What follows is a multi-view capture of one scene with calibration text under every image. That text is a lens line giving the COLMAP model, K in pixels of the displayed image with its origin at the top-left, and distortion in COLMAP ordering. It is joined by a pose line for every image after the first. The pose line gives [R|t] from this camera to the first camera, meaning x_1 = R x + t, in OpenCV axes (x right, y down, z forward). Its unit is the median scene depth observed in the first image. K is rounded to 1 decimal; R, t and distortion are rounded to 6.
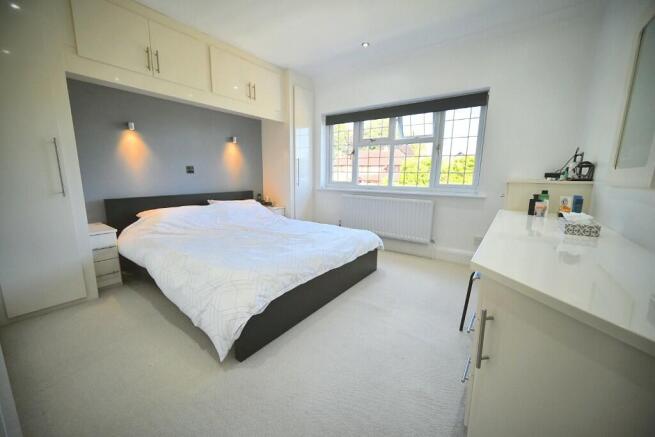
lens RADIAL K [[257.1, 0, 327.3], [0, 257.1, 219.3], [0, 0, 1]] dist [-0.003244, -0.000337]
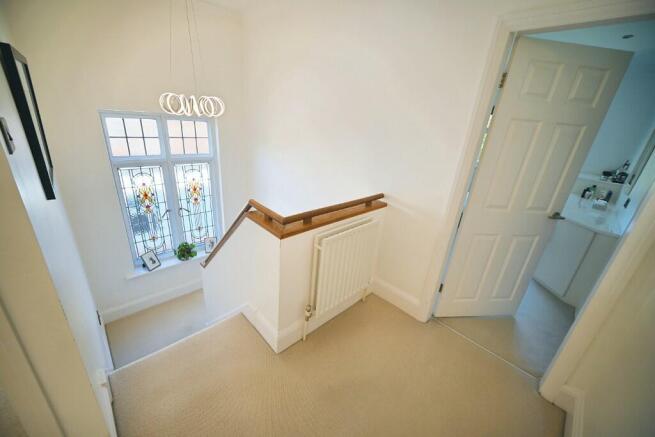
lens RADIAL K [[257.1, 0, 327.0], [0, 257.1, 217.2], [0, 0, 1]] dist [-0.003244, -0.000337]
pose [[0.983878, 0.126228, -0.126689, -0.888991], [-0.099423, 0.974898, 0.199219, -0.065867], [0.148656, -0.183411, 0.971731, -1.259489]]
